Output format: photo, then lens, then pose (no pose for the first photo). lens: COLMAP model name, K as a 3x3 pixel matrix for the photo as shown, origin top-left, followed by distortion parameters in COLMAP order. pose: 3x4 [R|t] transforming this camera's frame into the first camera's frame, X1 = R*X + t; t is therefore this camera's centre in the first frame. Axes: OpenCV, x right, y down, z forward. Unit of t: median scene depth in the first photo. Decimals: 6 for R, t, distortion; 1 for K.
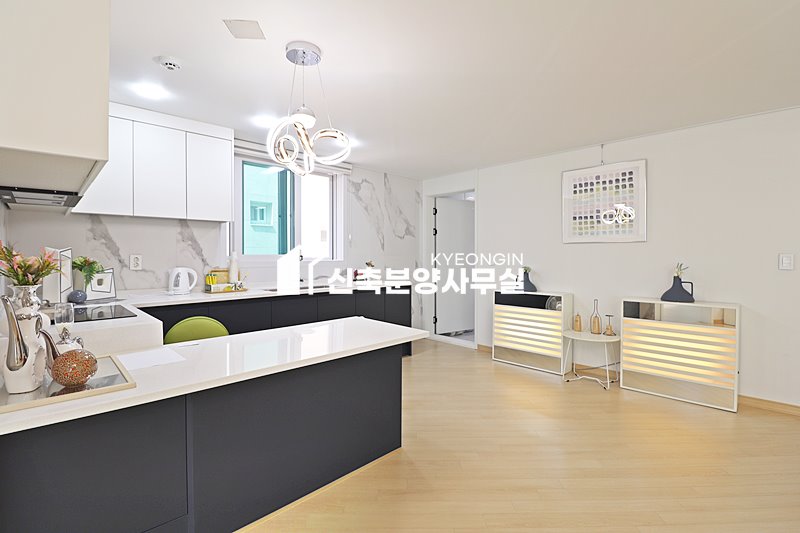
lens RADIAL K [[367.1, 0, 405.2], [0, 367.1, 258.1], [0, 0, 1]] dist [-0.023628, -0.000151]
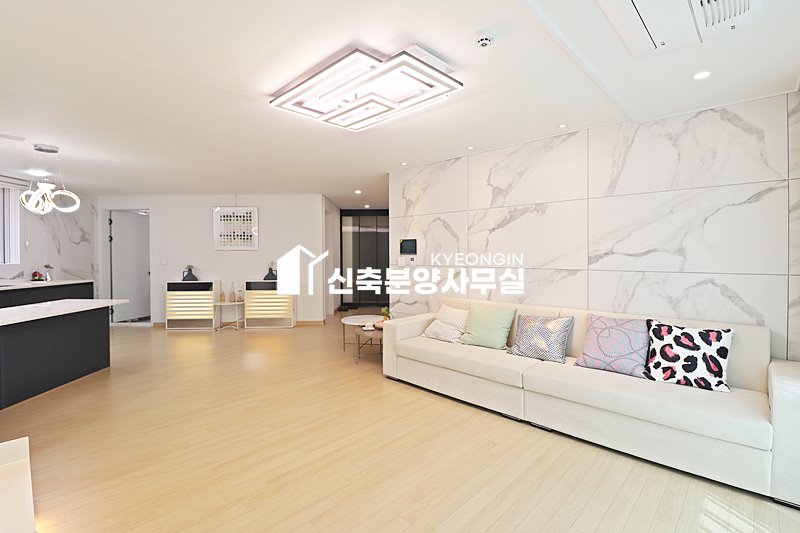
lens RADIAL K [[367.1, 0, 405.2], [0, 367.1, 258.1], [0, 0, 1]] dist [-0.023628, -0.000151]
pose [[0.679887, -0.010041, 0.733249, -0.172452], [0.009715, 0.999942, 0.004685, -0.004447], [-0.733253, 0.003938, 0.679945, -0.687251]]
